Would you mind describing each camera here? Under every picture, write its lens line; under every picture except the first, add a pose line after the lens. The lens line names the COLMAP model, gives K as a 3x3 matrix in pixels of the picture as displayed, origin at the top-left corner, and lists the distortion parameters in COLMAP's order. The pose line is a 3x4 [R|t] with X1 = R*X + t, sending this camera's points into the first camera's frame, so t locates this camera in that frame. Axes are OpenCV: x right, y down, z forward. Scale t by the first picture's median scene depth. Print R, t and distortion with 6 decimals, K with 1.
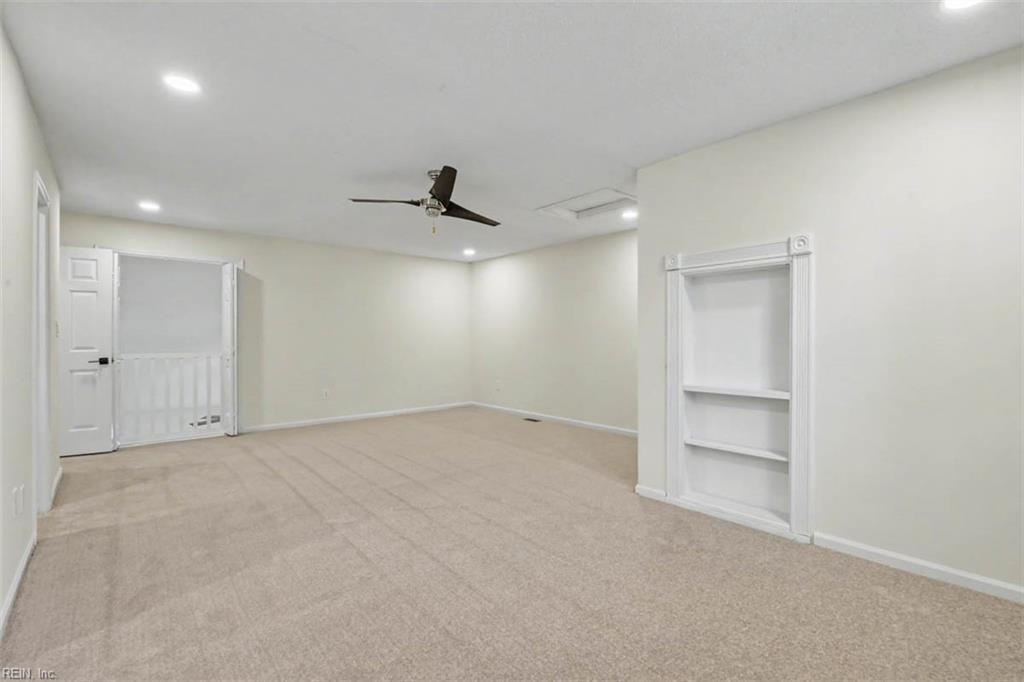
lens RADIAL K [[468.8, 0, 517.9], [0, 468.8, 343.8], [0, 0, 1]] dist [0.002911, 0.000392]
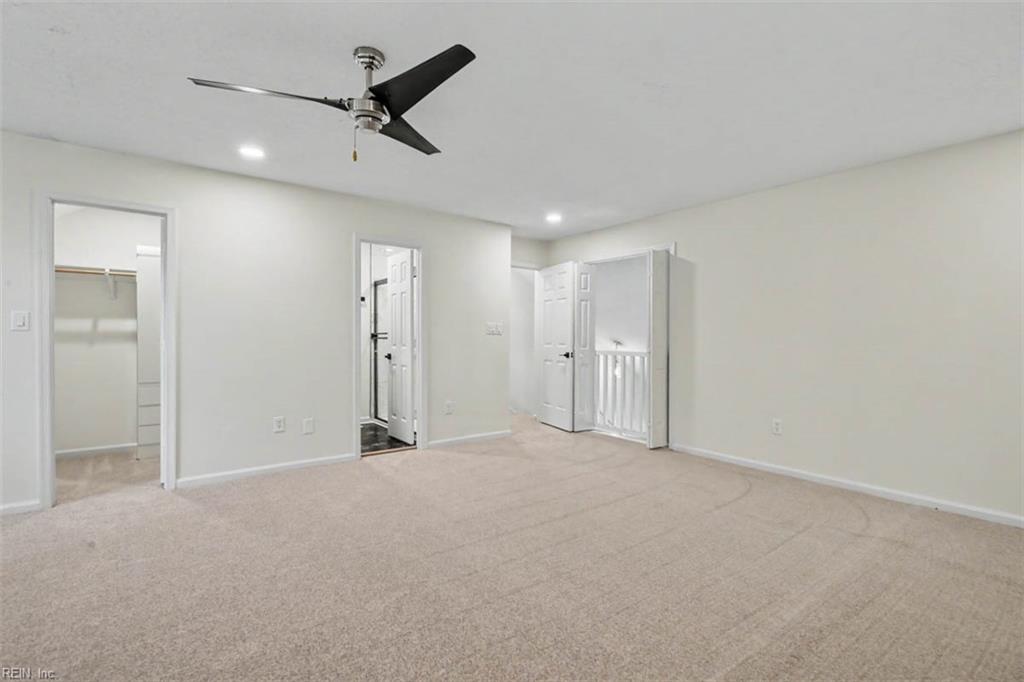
lens RADIAL K [[463.1, 0, 512.0], [0, 463.1, 341.0], [0, 0, 1]] dist [-0.001787, -0.000422]
pose [[-0.059995, 0.008780, -0.998160, 0.313869], [-0.017119, 0.999805, 0.009823, -0.008628], [0.998052, 0.017677, -0.059833, 0.948363]]
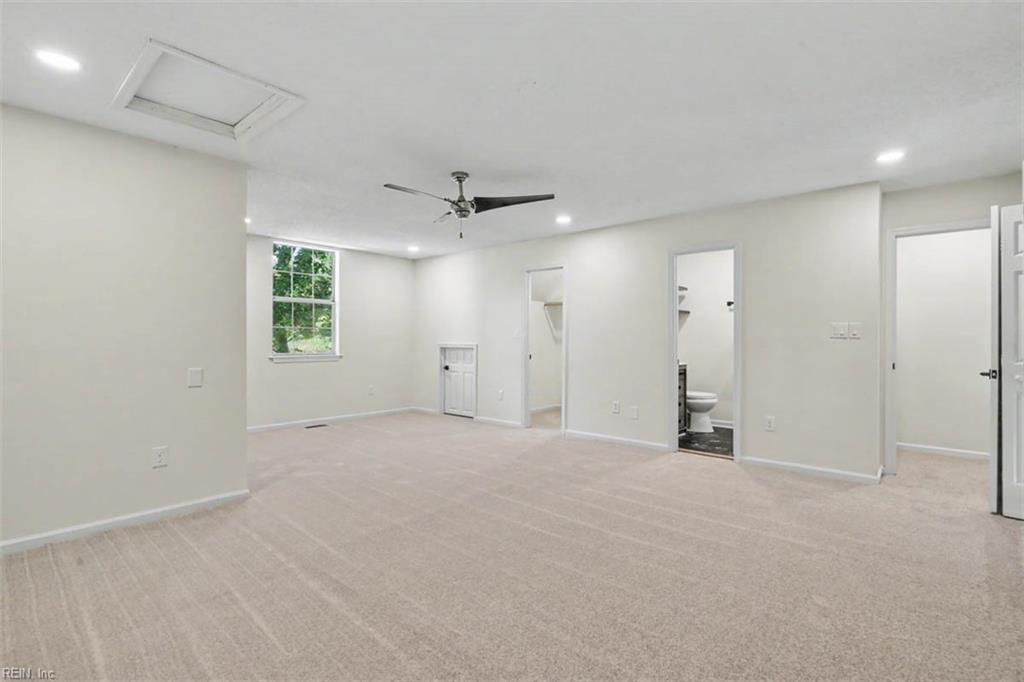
lens RADIAL K [[477.6, 0, 550.3], [0, 477.6, 342.9], [0, 0, 1]] dist [-0.000094, 0.000051]
pose [[-0.985399, -0.002495, -0.170240, -0.147828], [-0.005419, 0.999846, 0.016714, -0.016016], [0.170172, 0.017392, -0.985261, 1.592806]]
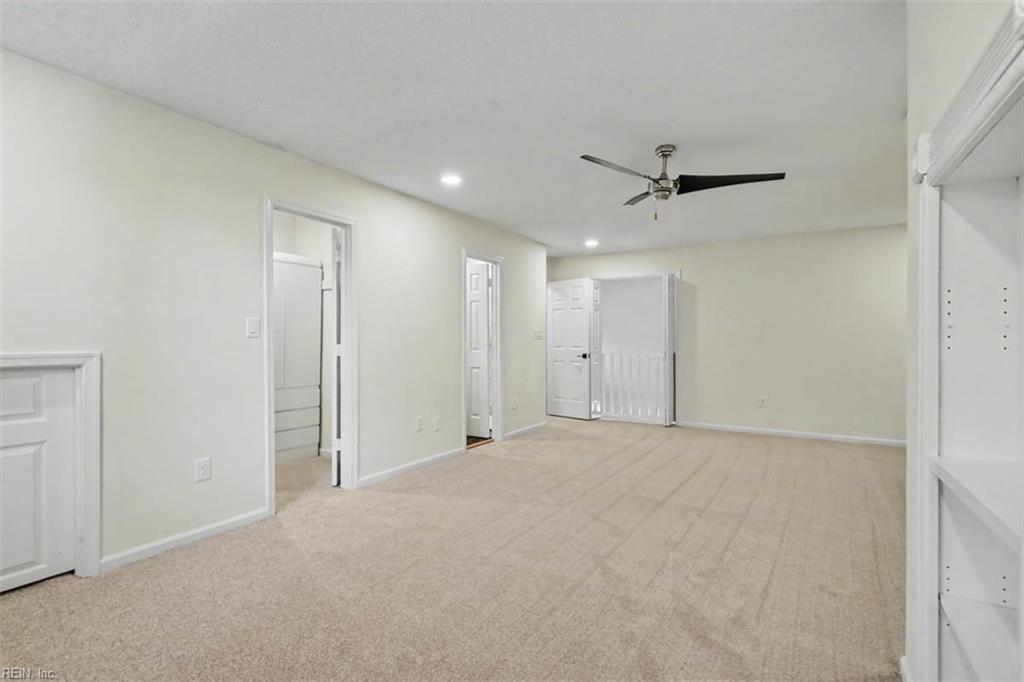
lens RADIAL K [[474.8, 0, 518.1], [0, 474.8, 341.0], [0, 0, 1]] dist [-0.001568, -0.000003]
pose [[0.303253, 0.002712, -0.952906, 0.448923], [-0.013680, 0.999905, -0.001507, -0.004031], [0.952812, 0.013493, 0.303262, 0.372858]]
